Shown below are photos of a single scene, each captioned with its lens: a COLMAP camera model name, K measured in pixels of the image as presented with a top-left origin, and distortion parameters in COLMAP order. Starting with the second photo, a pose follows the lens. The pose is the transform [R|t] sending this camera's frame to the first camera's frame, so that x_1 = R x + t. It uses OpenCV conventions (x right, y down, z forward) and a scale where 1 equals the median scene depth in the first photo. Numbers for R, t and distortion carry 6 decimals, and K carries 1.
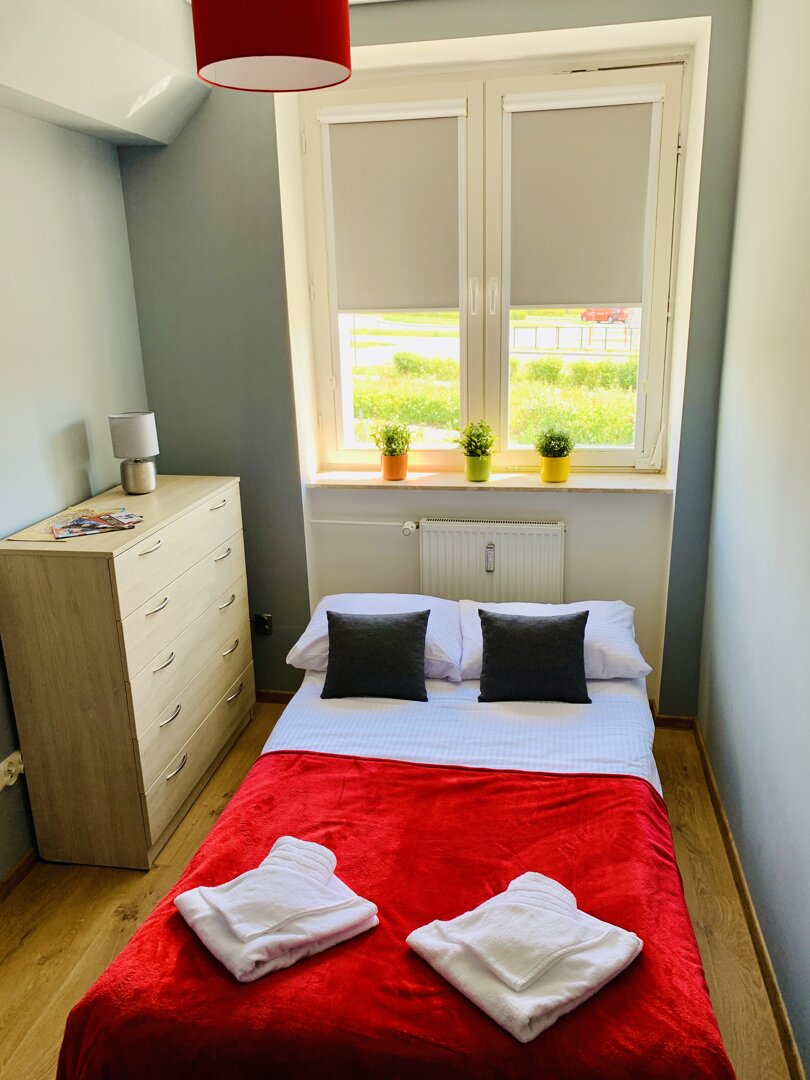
lens RADIAL K [[796.6, 0, 405.0], [0, 796.6, 540.0], [0, 0, 1]] dist [0.011004, -0.001139]
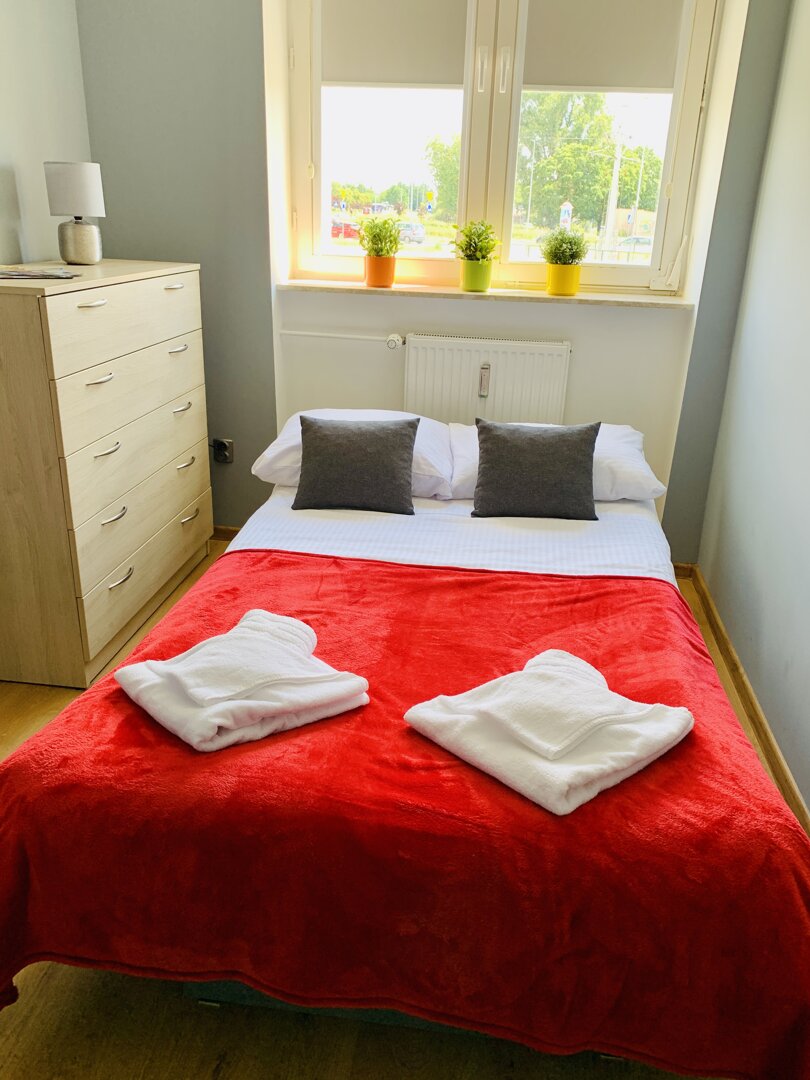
lens RADIAL K [[785.7, 0, 405.0], [0, 785.7, 540.0], [0, 0, 1]] dist [0.077252, -0.131144]
pose [[0.997275, 0.041074, 0.061275, -0.040535], [-0.046258, 0.995242, 0.085747, 0.187127], [-0.057461, -0.088348, 0.994431, 0.157544]]
